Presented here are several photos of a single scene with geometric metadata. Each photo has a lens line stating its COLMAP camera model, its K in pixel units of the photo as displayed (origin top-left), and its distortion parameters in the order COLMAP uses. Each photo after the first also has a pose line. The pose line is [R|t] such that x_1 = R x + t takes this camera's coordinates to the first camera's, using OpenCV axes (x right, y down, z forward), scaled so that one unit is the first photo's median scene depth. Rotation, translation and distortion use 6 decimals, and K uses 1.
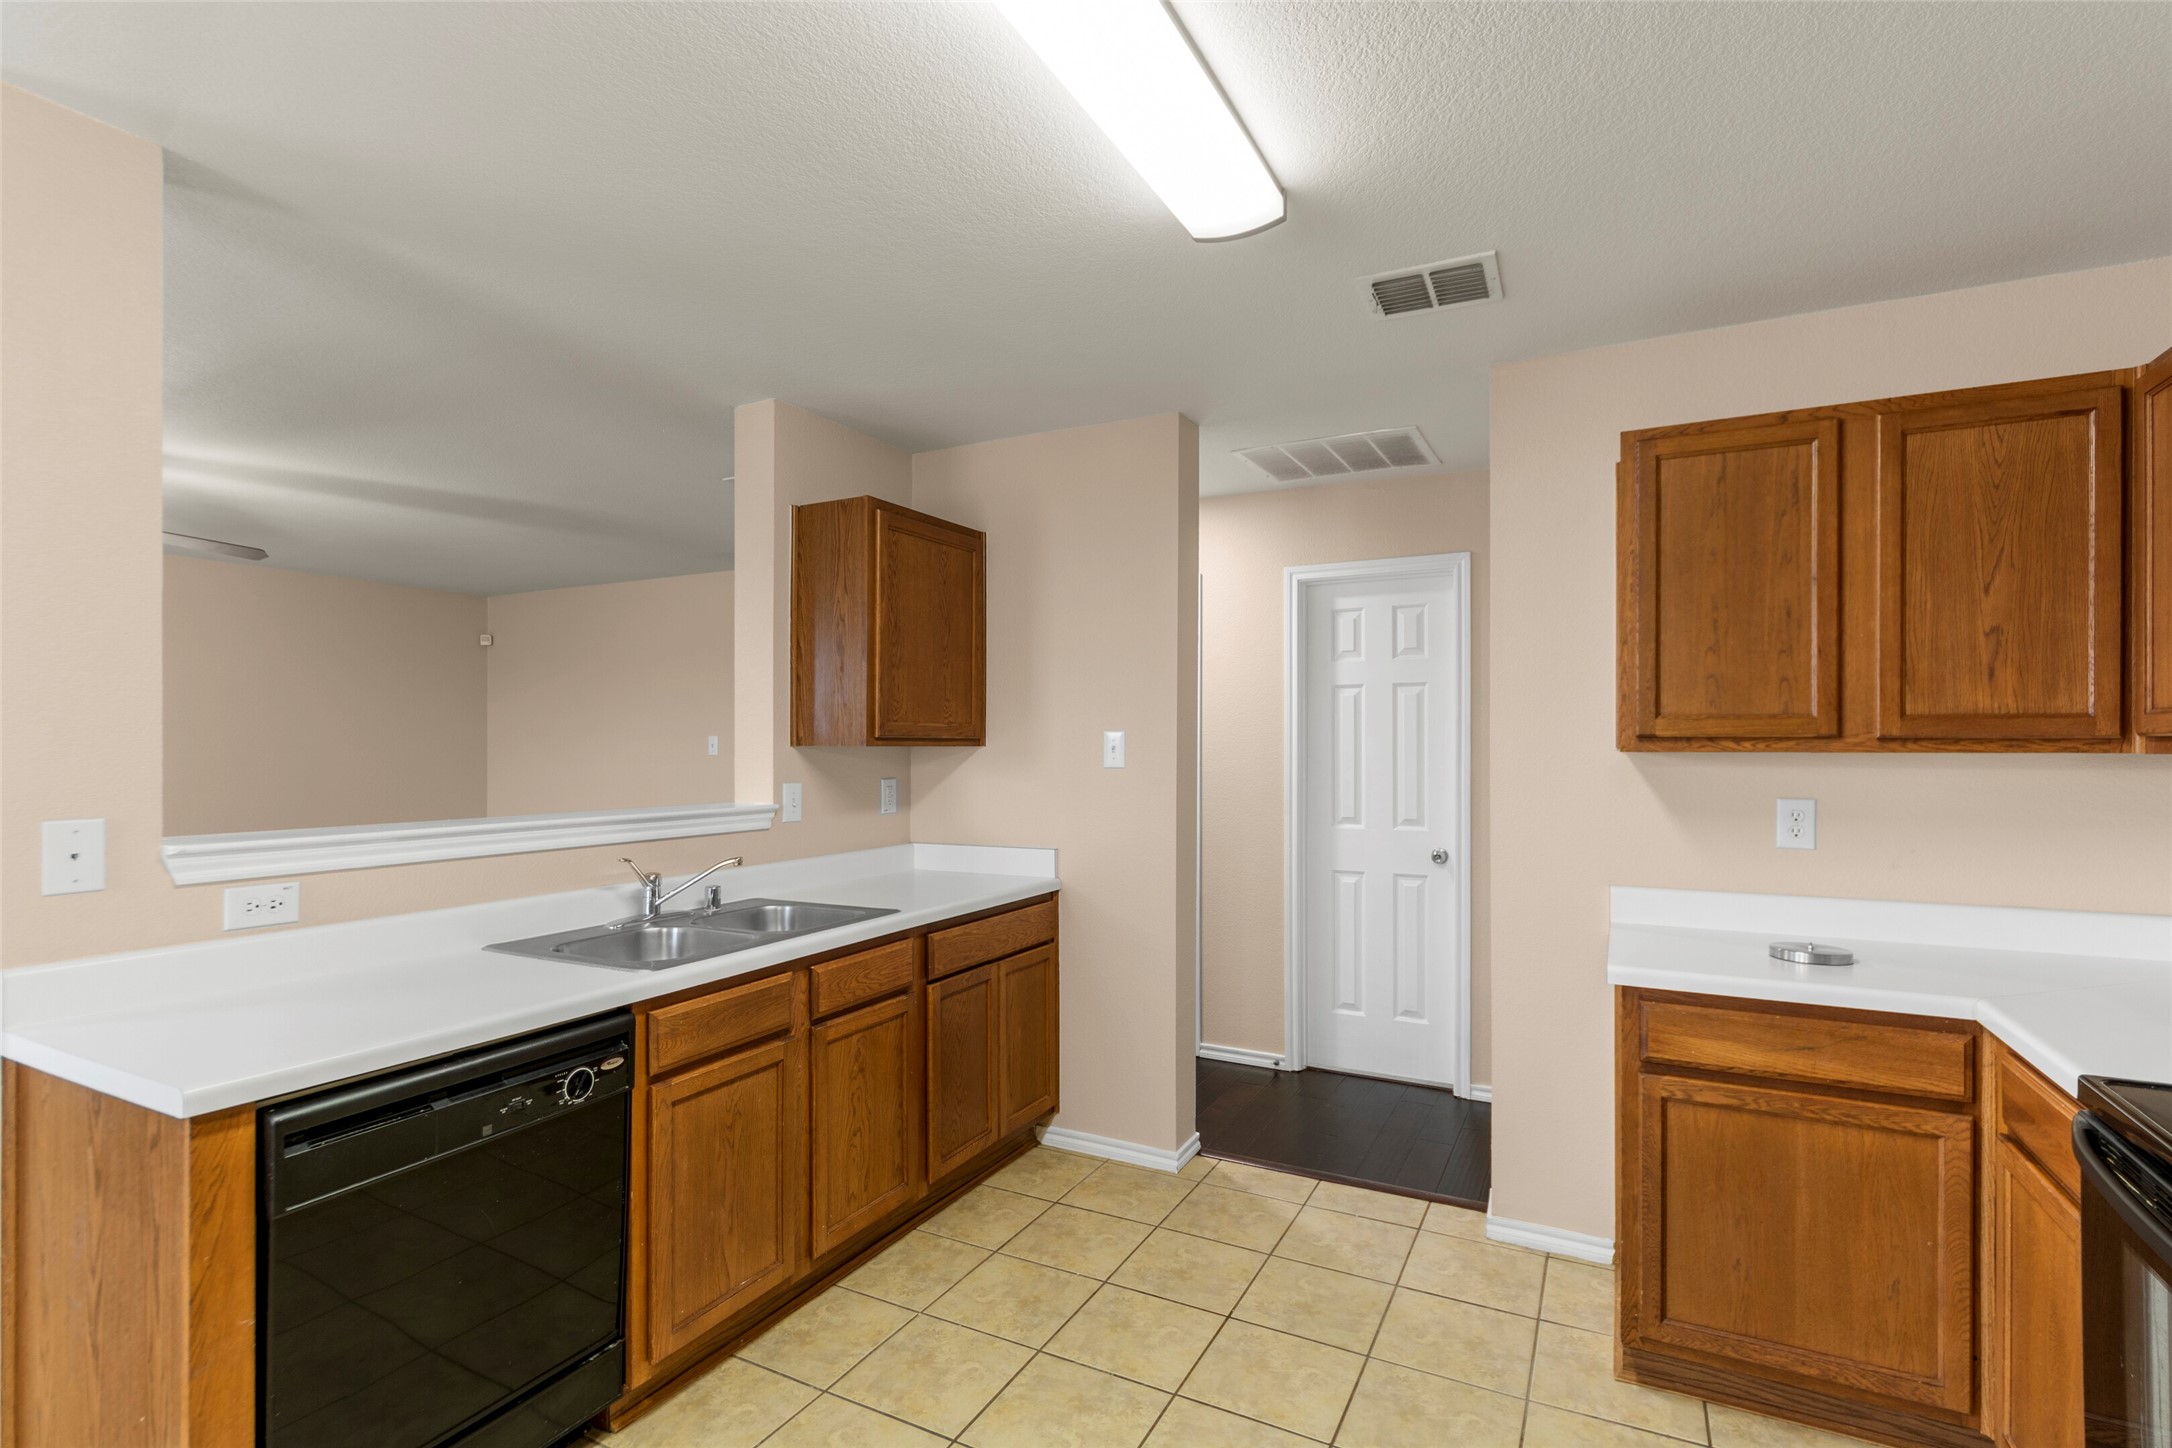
lens RADIAL K [[1017.6, 0, 1094.2], [0, 1017.6, 749.6], [0, 0, 1]] dist [0.016119, -0.010865]
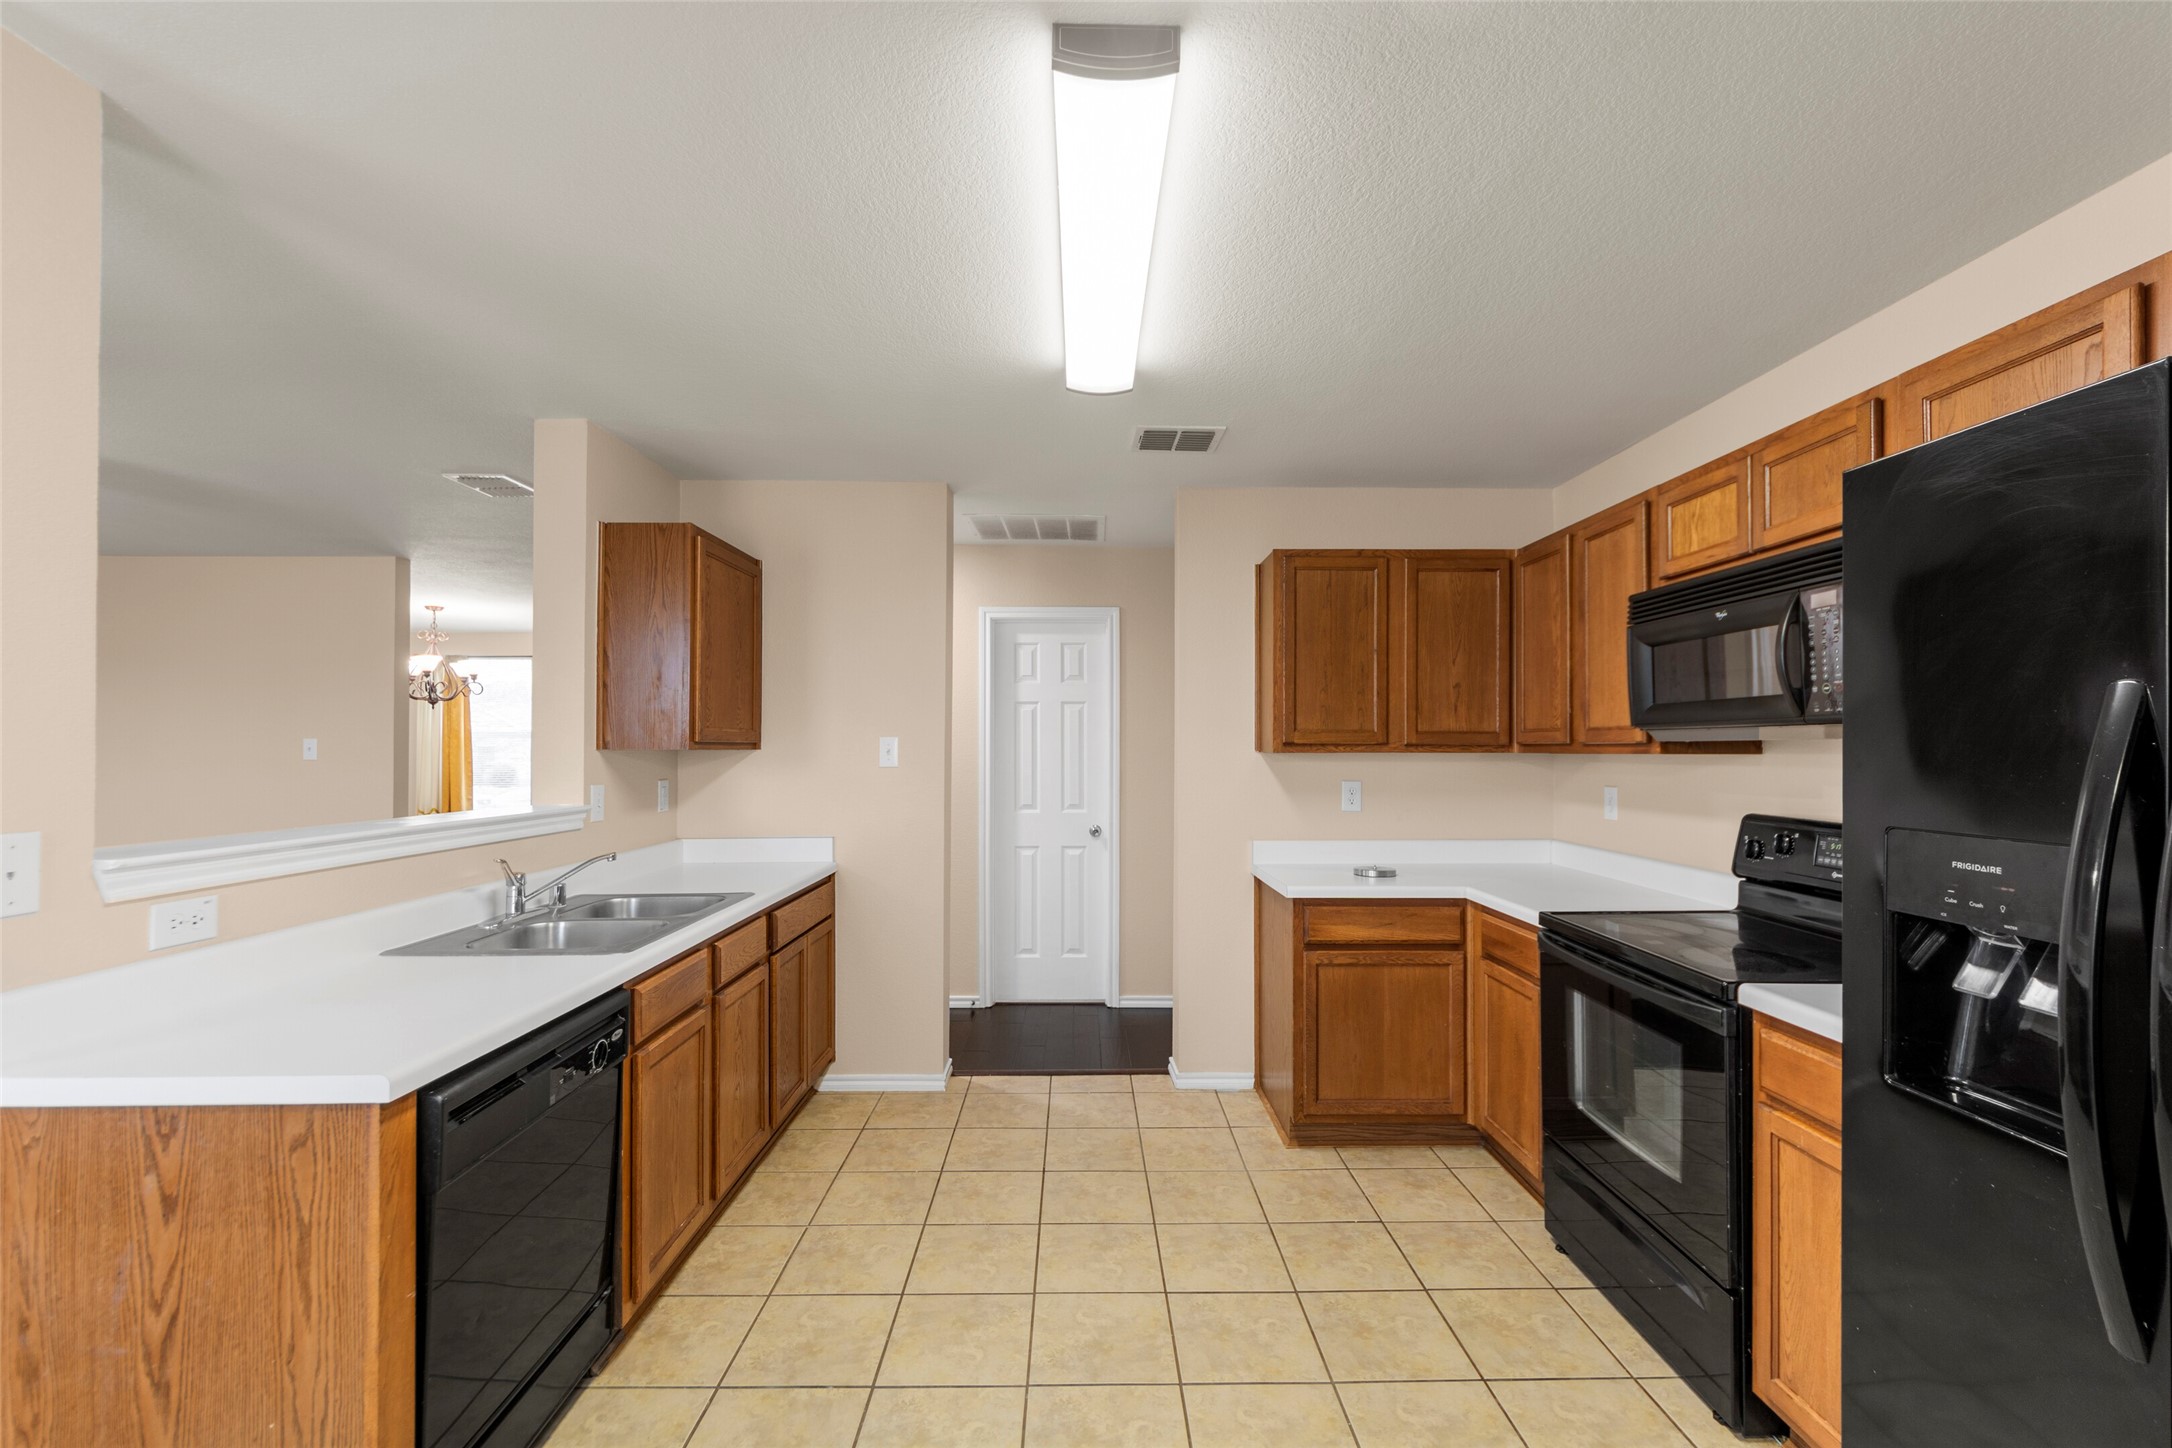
lens RADIAL K [[913.2, 0, 1097.4], [0, 913.2, 748.1], [0, 0, 1]] dist [0.014686, -0.005229]
pose [[0.879957, -0.000264, 0.475054, -0.395487], [0.002421, 0.999989, -0.003928, -0.000183], [-0.475047, 0.004607, 0.879948, -0.107077]]
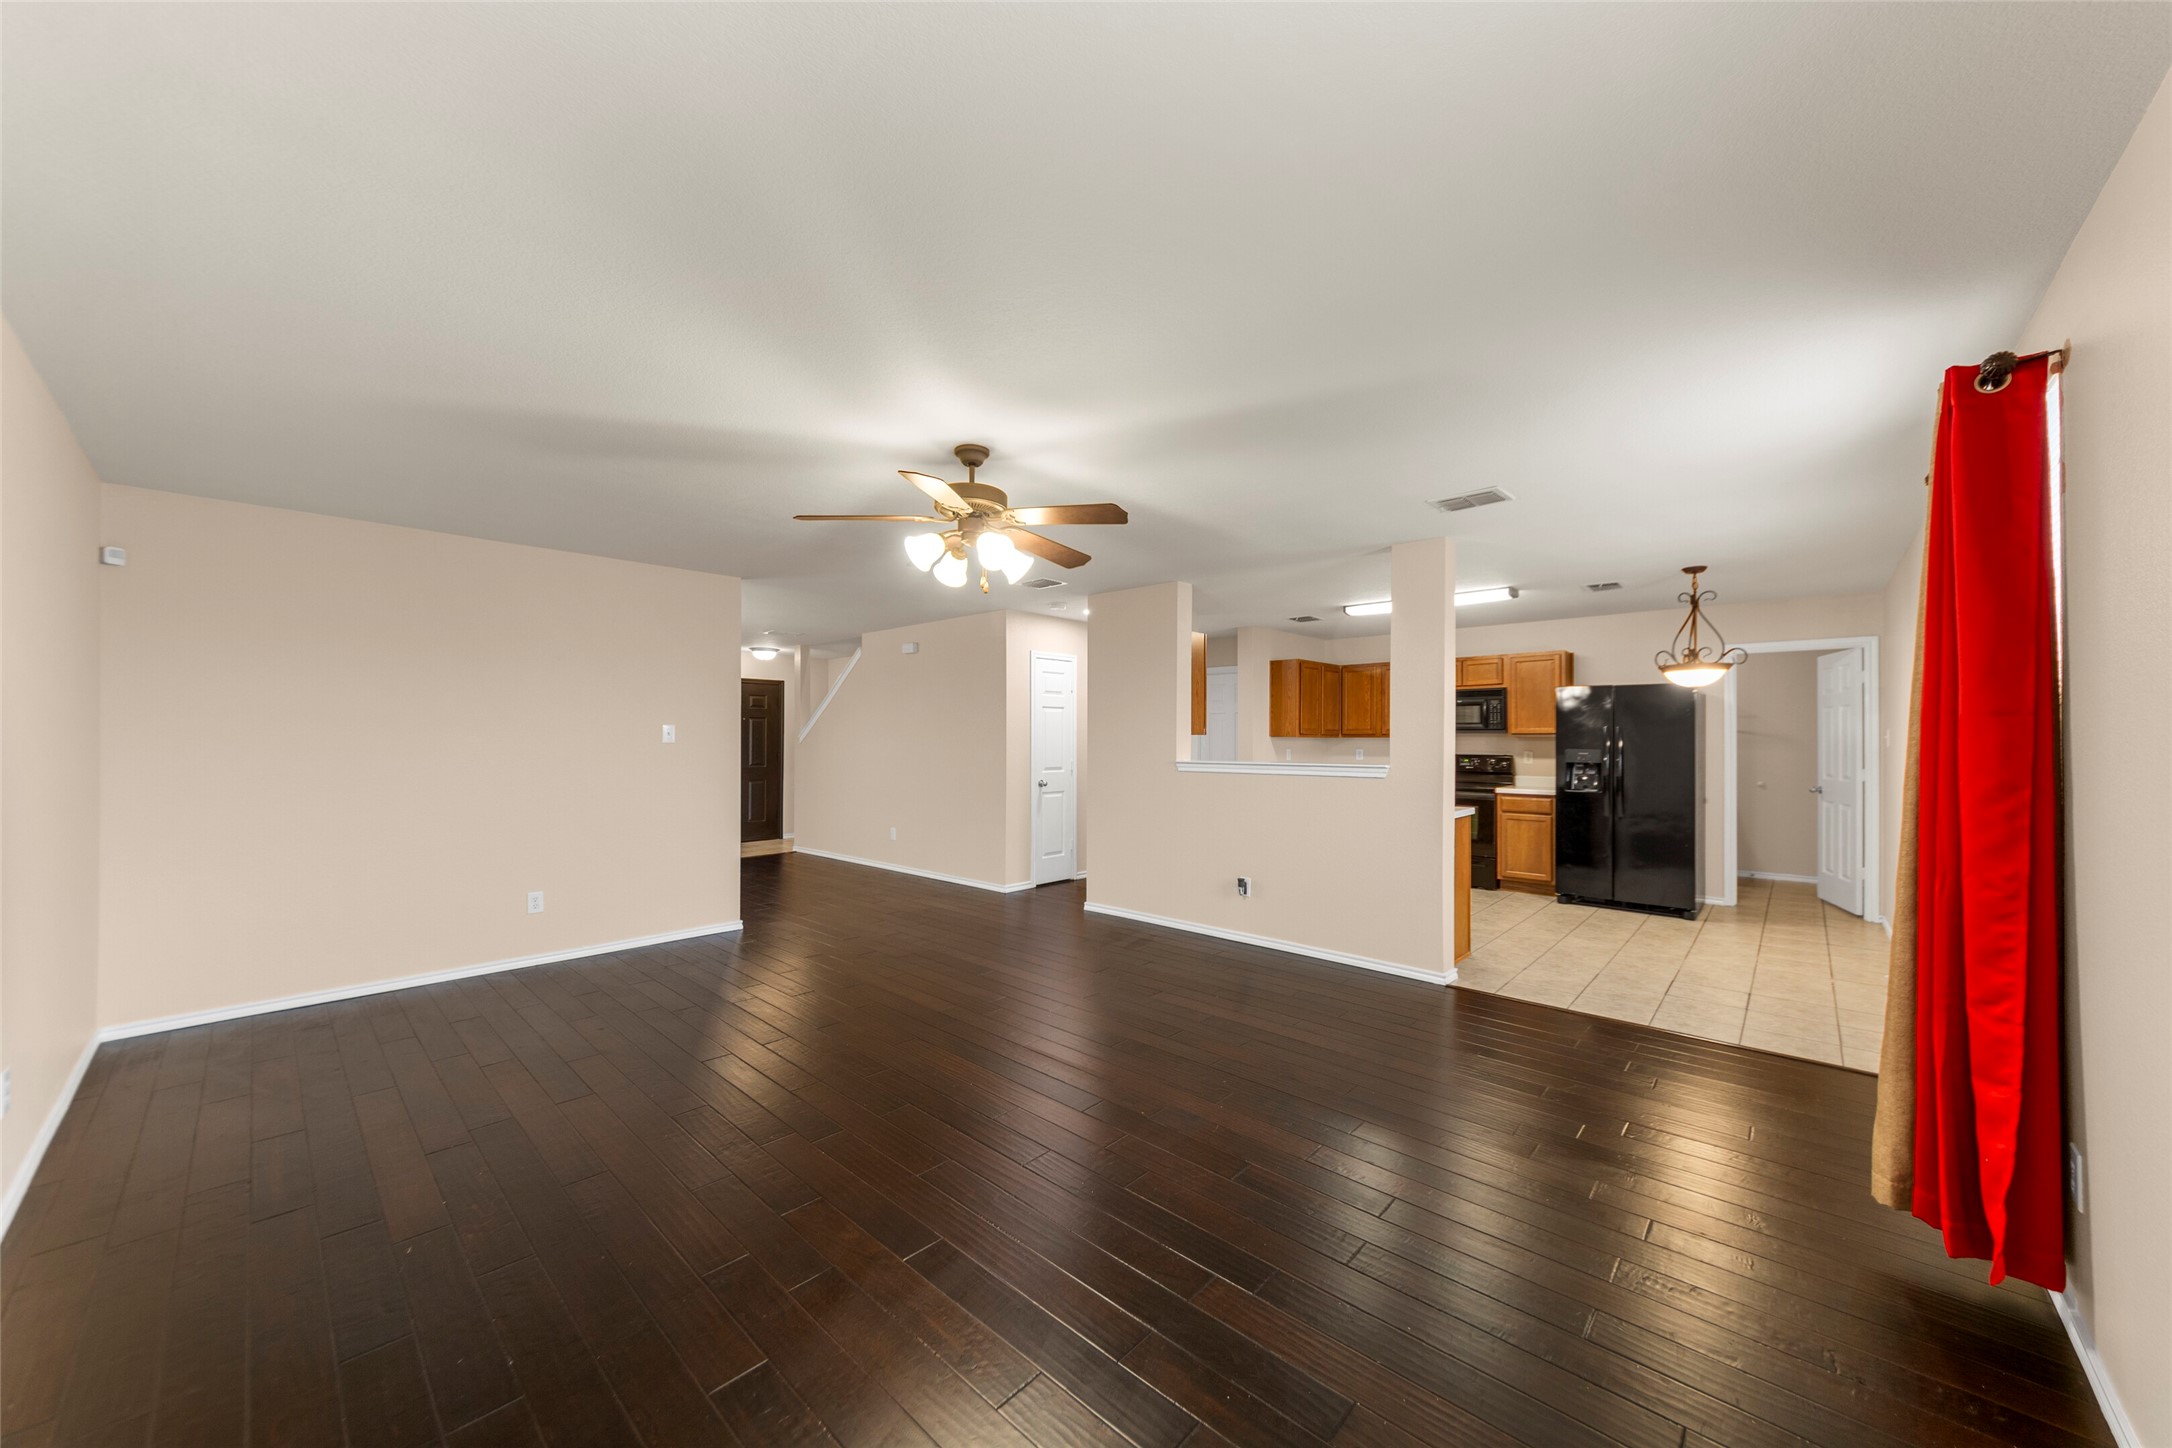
lens RADIAL K [[778.6, 0, 1086.4], [0, 778.6, 743.8], [0, 0, 1]] dist [-0.002186, -0.000205]
pose [[0.269981, -0.006534, 0.962843, -2.739994], [0.003149, 0.999978, 0.005902, 0.007626], [-0.962860, 0.001439, 0.269996, 0.992185]]
